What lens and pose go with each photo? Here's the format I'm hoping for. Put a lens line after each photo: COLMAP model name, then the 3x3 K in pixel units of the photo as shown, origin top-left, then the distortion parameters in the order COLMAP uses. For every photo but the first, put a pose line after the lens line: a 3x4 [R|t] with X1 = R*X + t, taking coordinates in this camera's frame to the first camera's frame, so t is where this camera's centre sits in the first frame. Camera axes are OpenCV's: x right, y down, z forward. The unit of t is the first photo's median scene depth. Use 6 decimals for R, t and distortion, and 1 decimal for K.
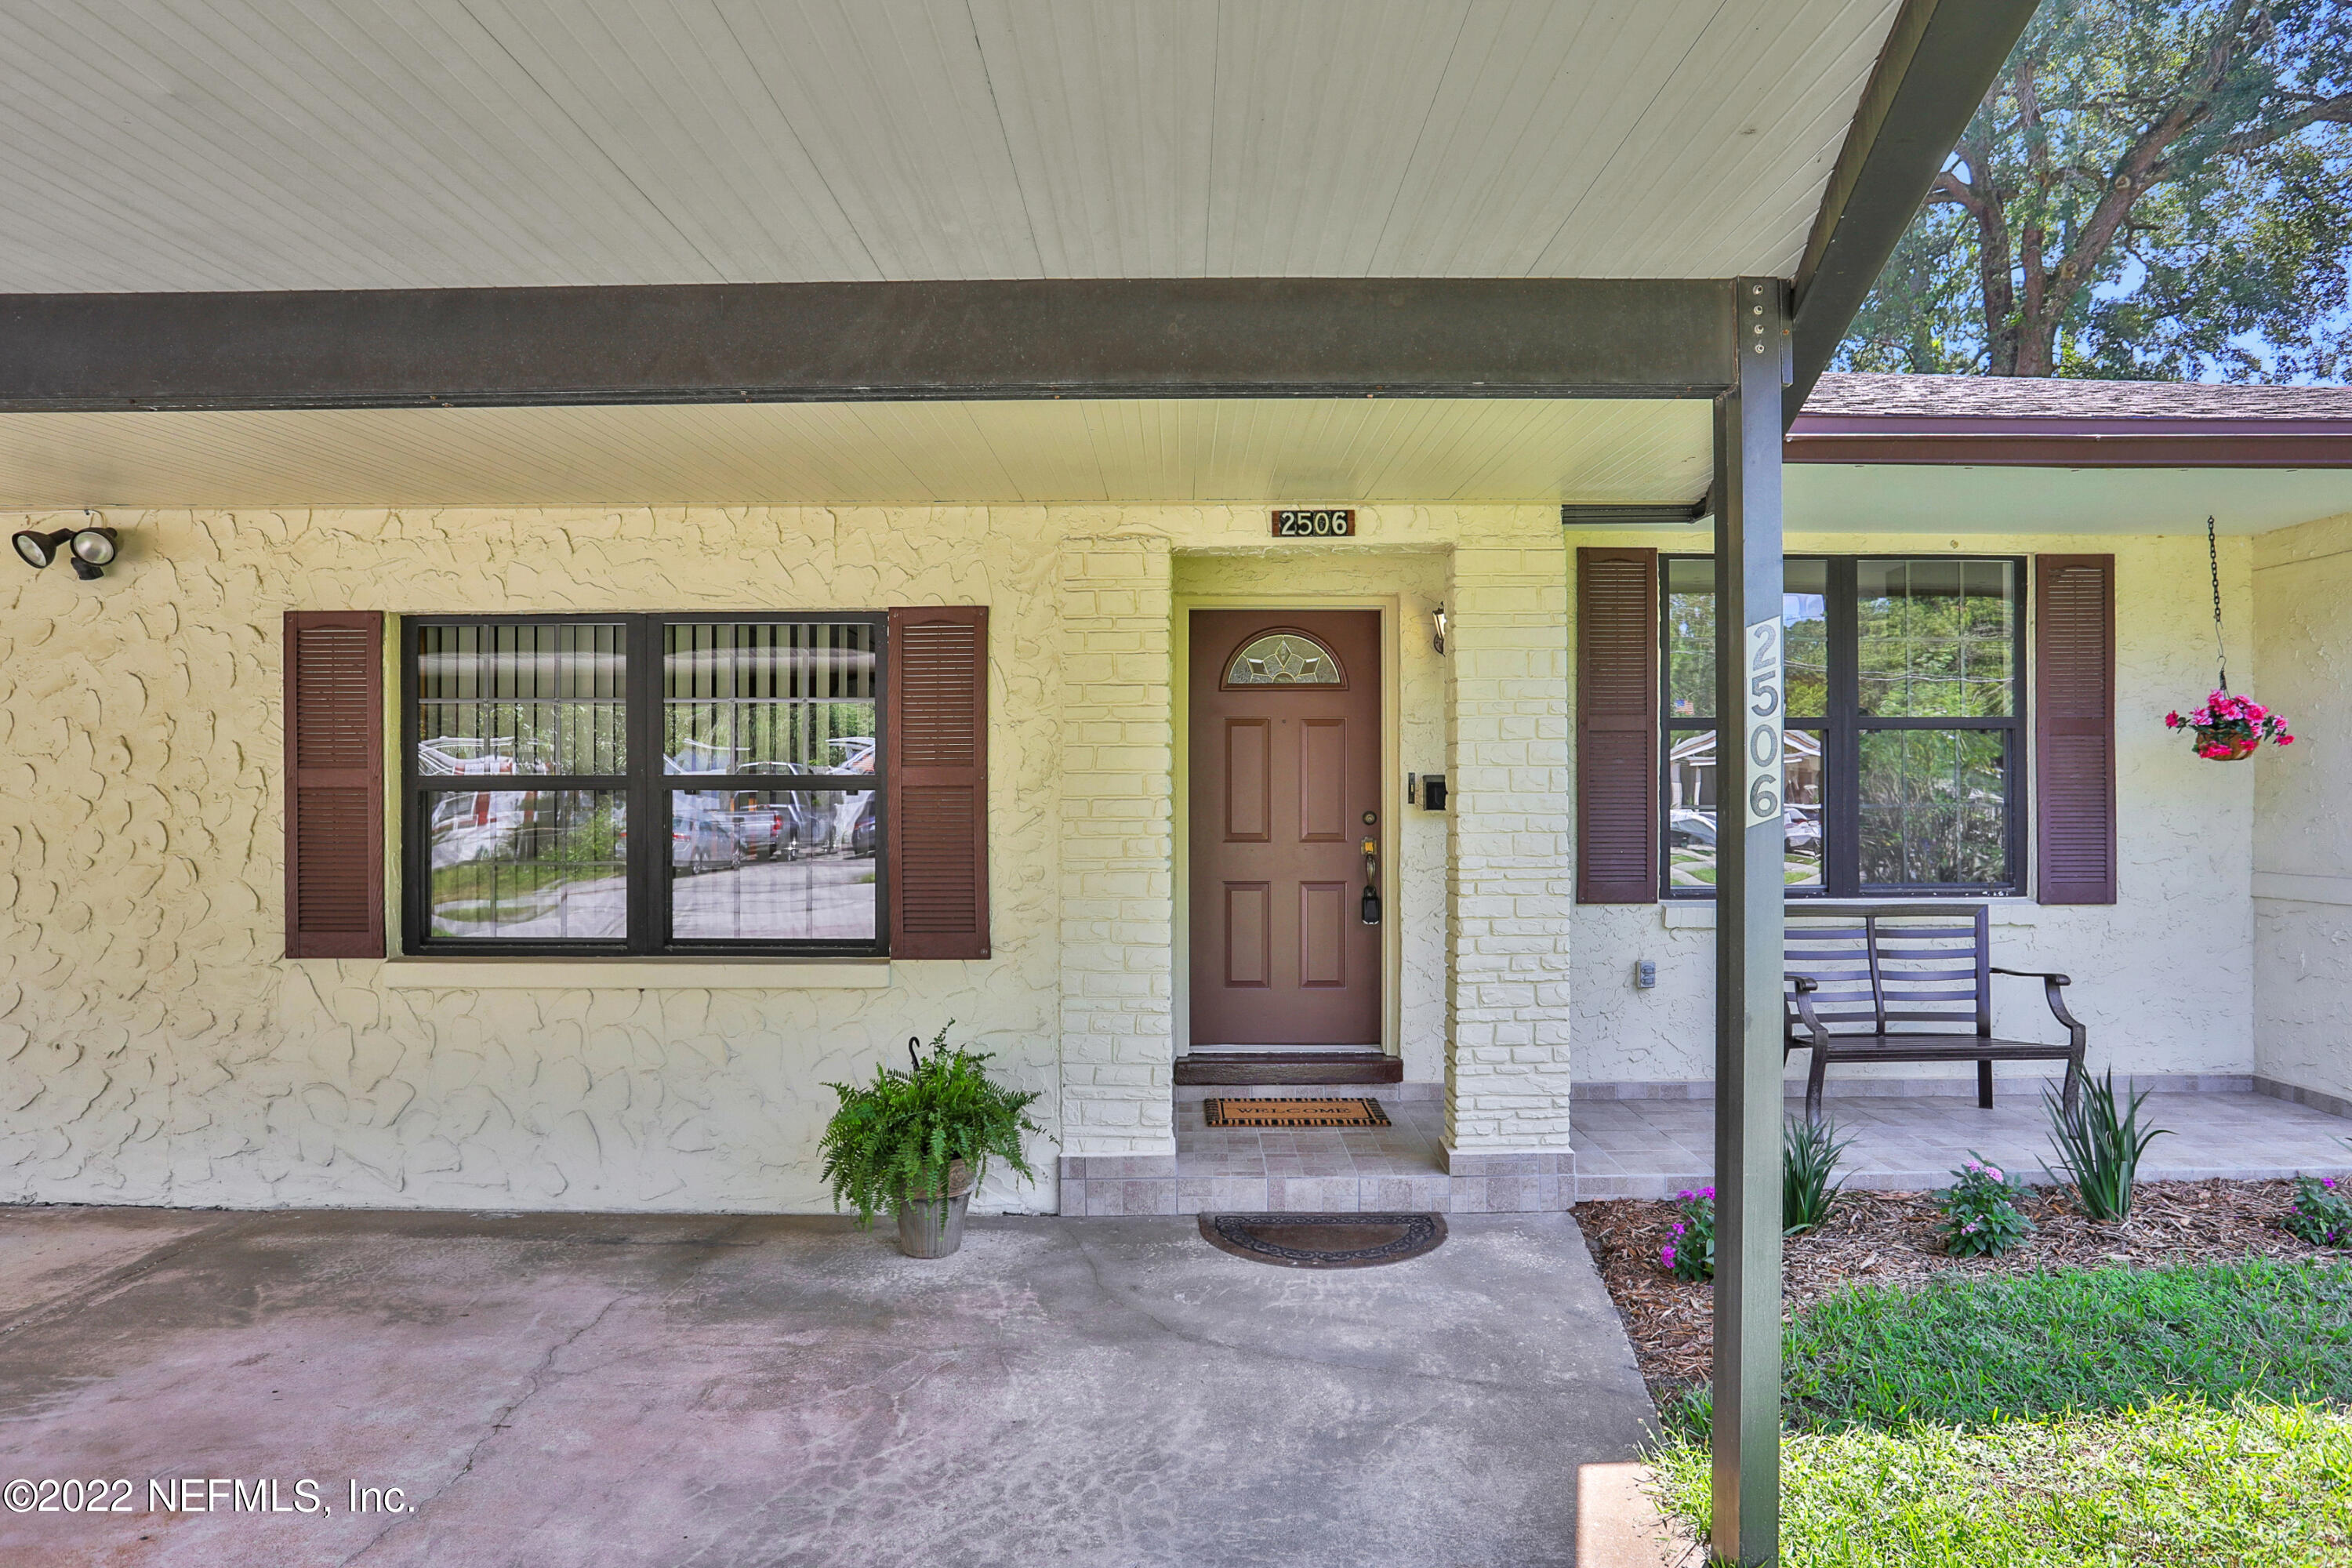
lens RADIAL K [[1420.9, 0, 1177.7], [0, 1420.9, 796.6], [0, 0, 1]] dist [-0.042583, 0.002876]
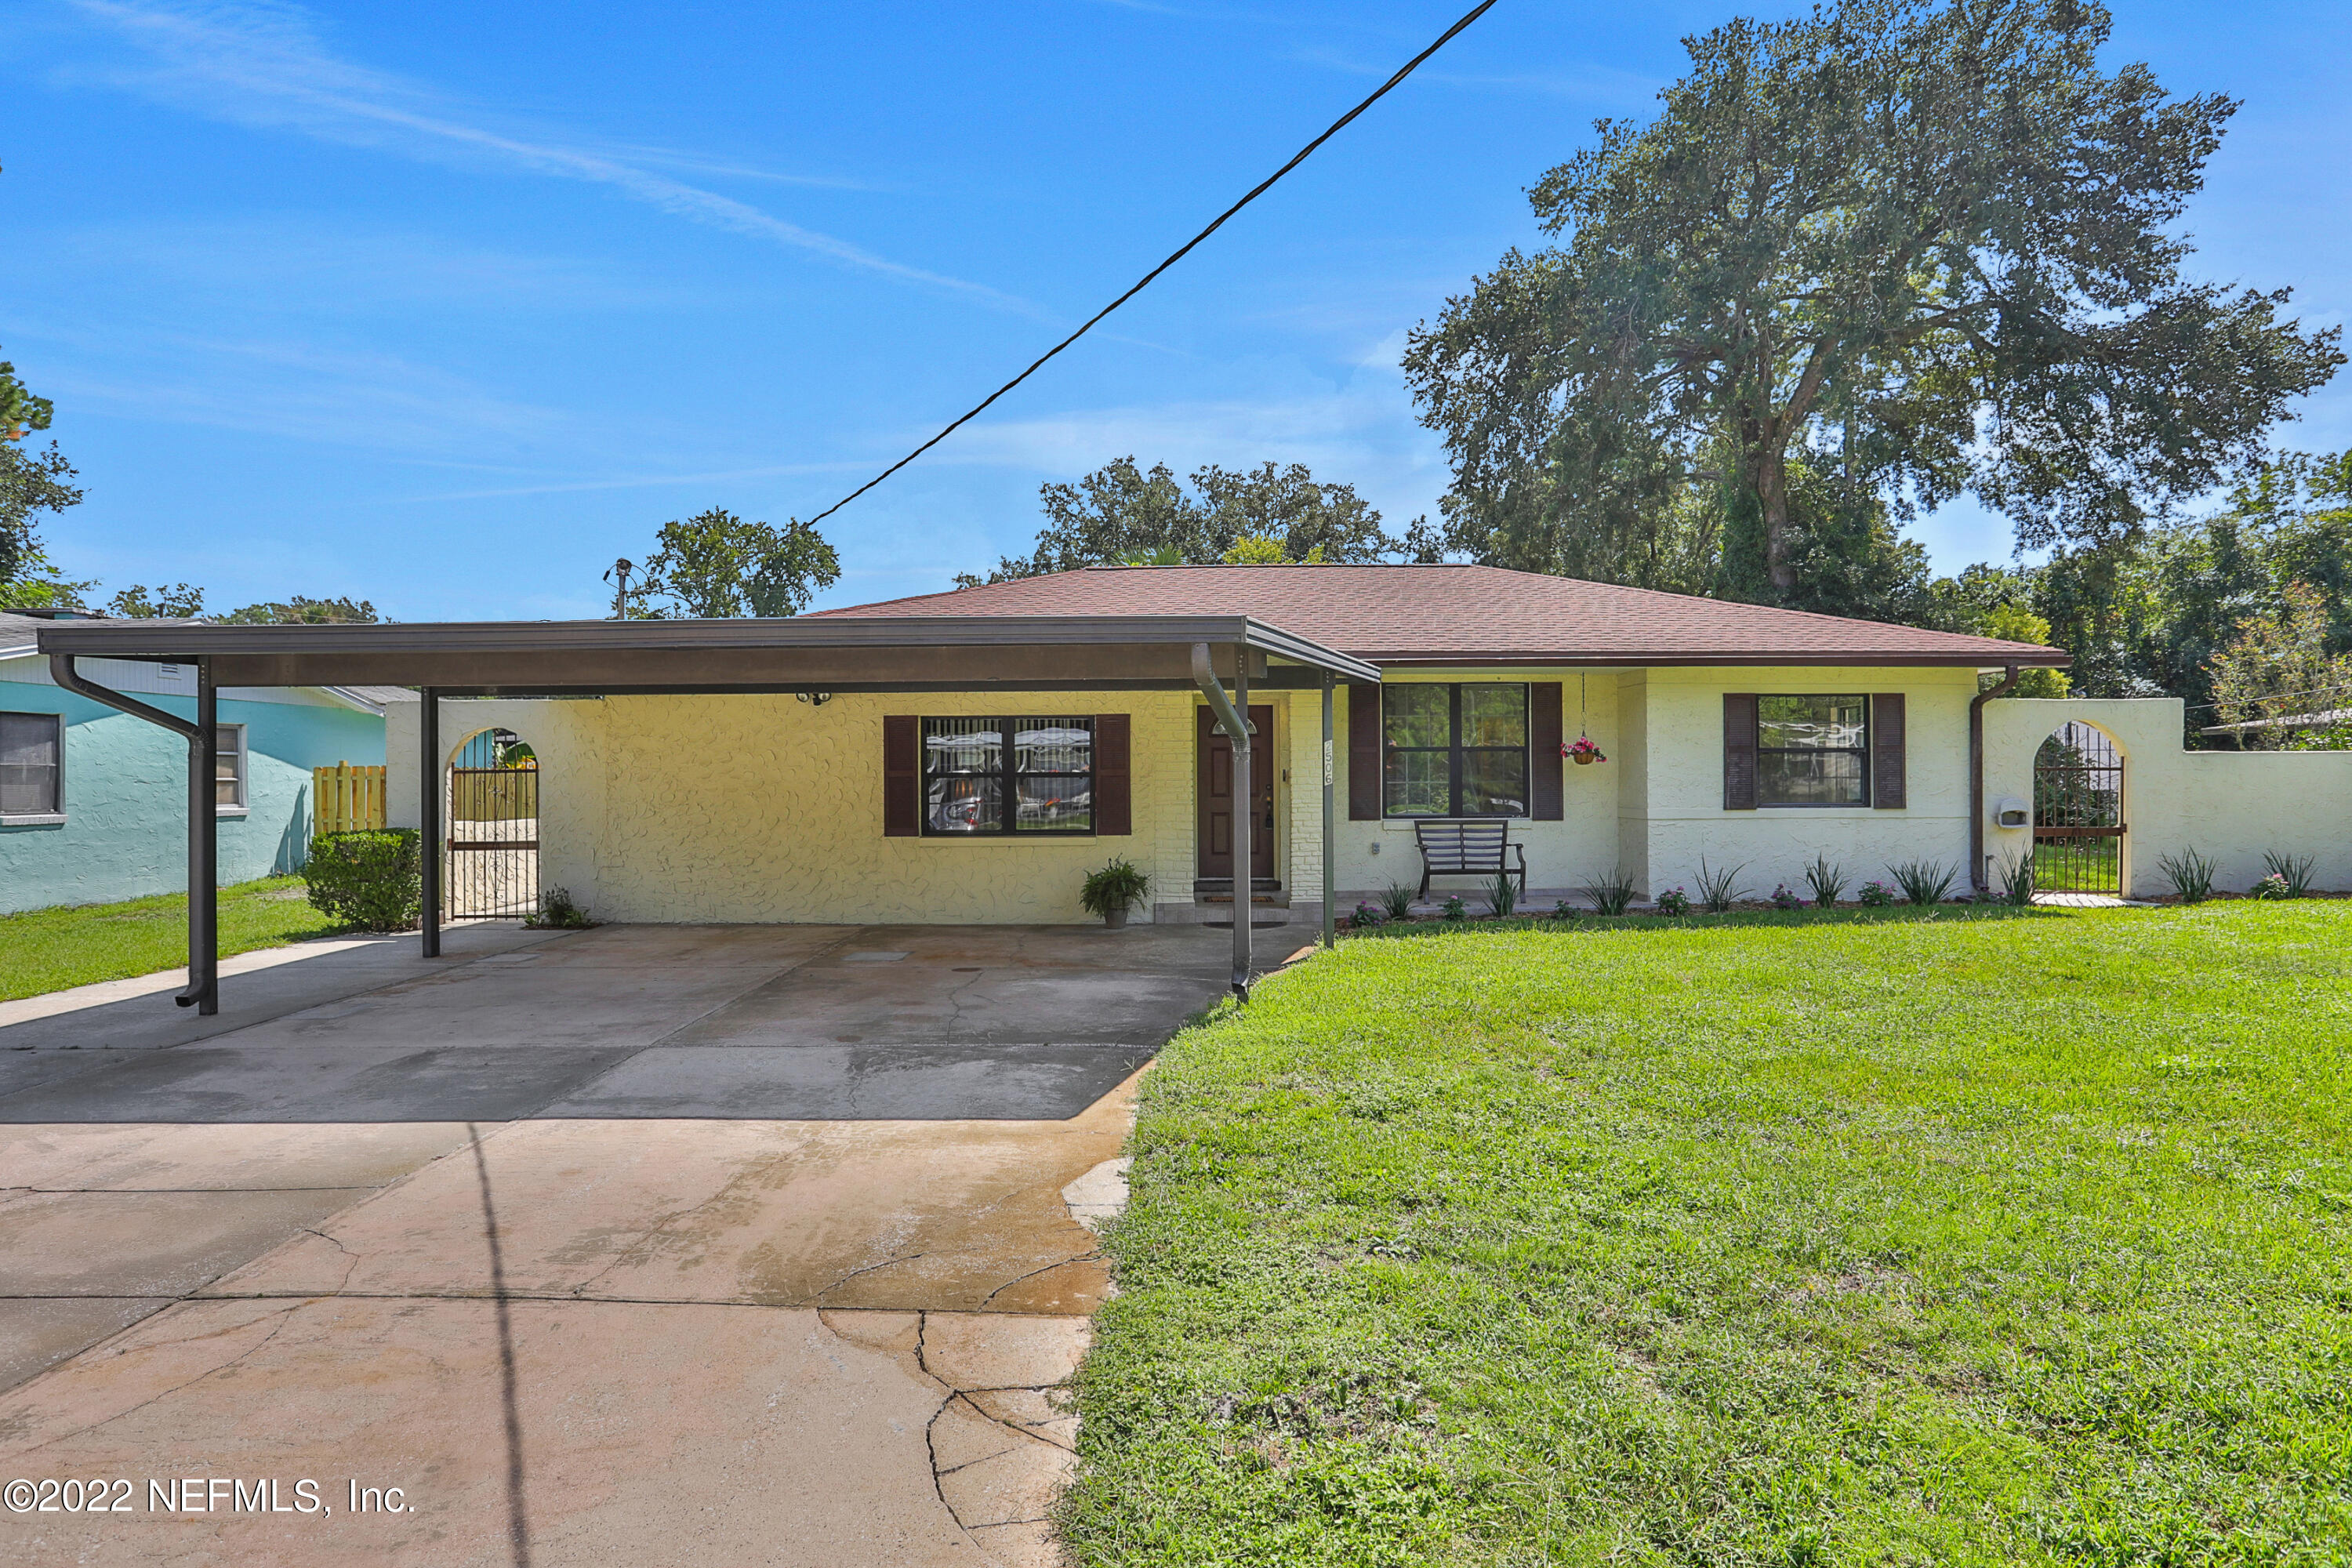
lens RADIAL K [[1293.7, 0, 1174.5], [0, 1293.7, 774.0], [0, 0, 1]] dist [-0.060222, 0.023526]
pose [[0.999980, -0.003760, 0.005119, -0.055693], [0.003782, 0.999984, -0.004214, 0.000583], [-0.005103, 0.004233, 0.999978, -1.645978]]
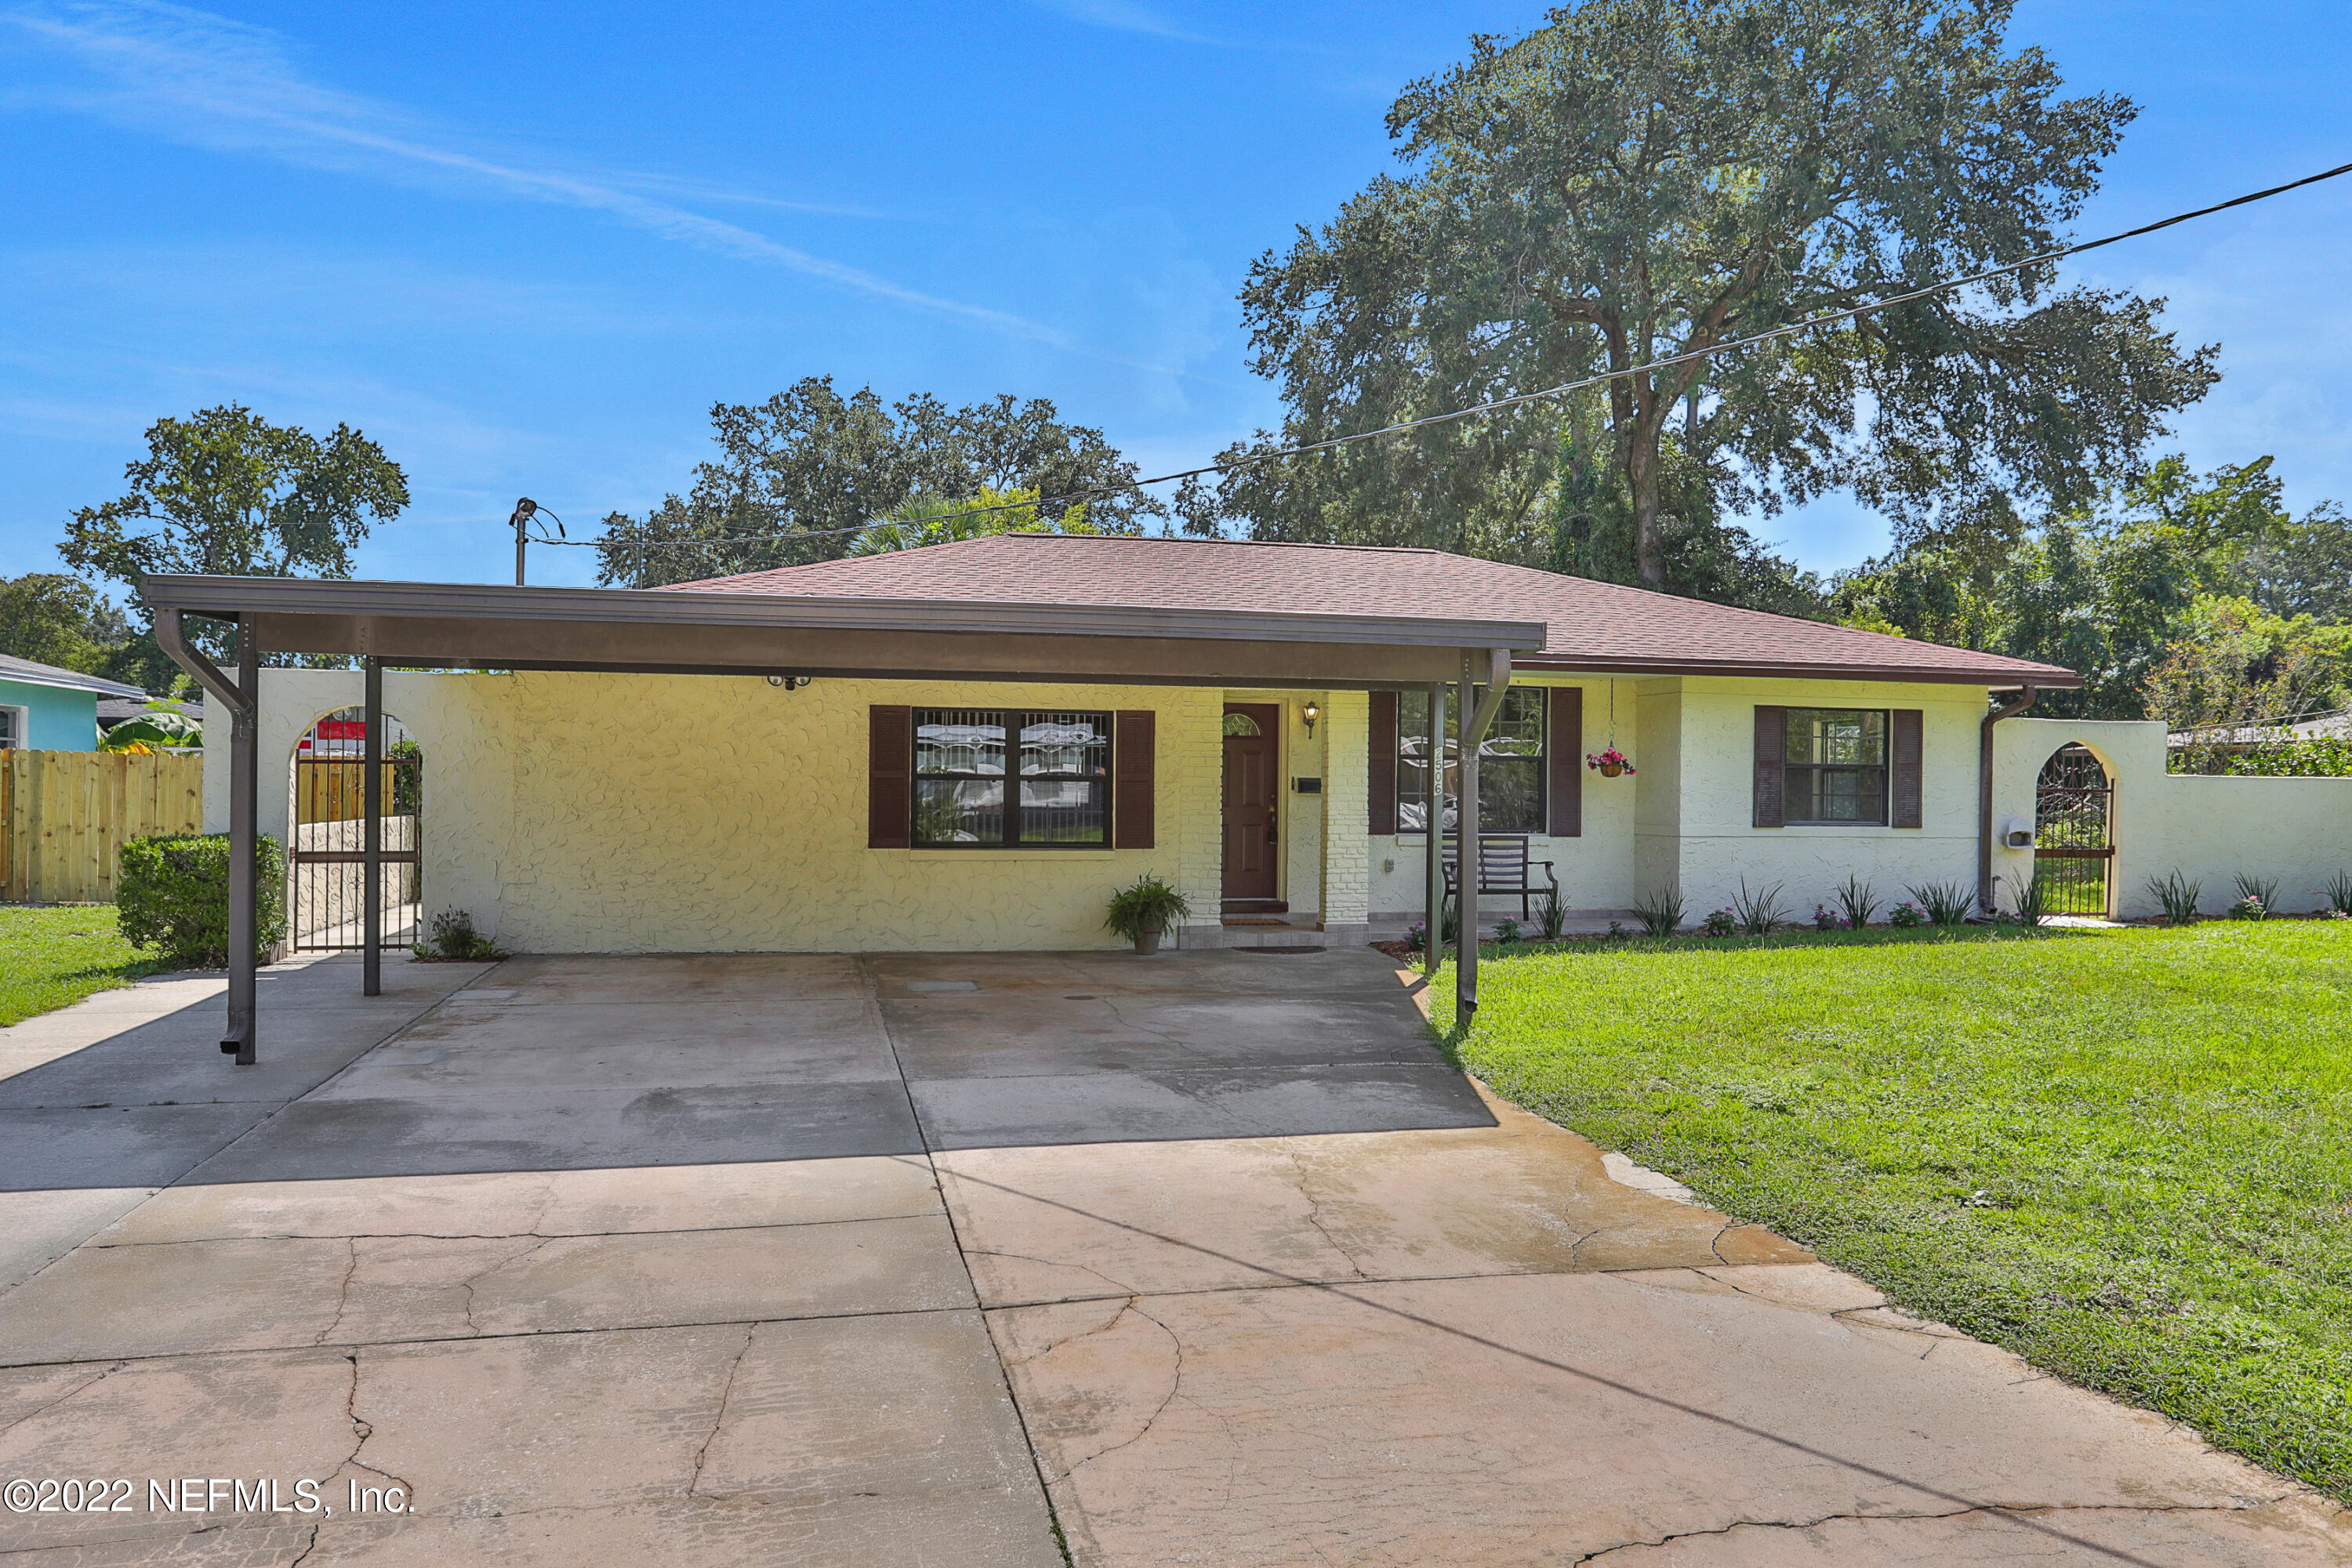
lens RADIAL K [[1613.5, 0, 1175.4], [0, 1613.5, 787.4], [0, 0, 1]] dist [-0.031627, -0.002557]
pose [[0.973005, 0.012228, 0.230459, -0.761330], [-0.012381, 0.999923, -0.000779, 0.005754], [-0.230450, -0.002095, 0.973082, -1.826224]]
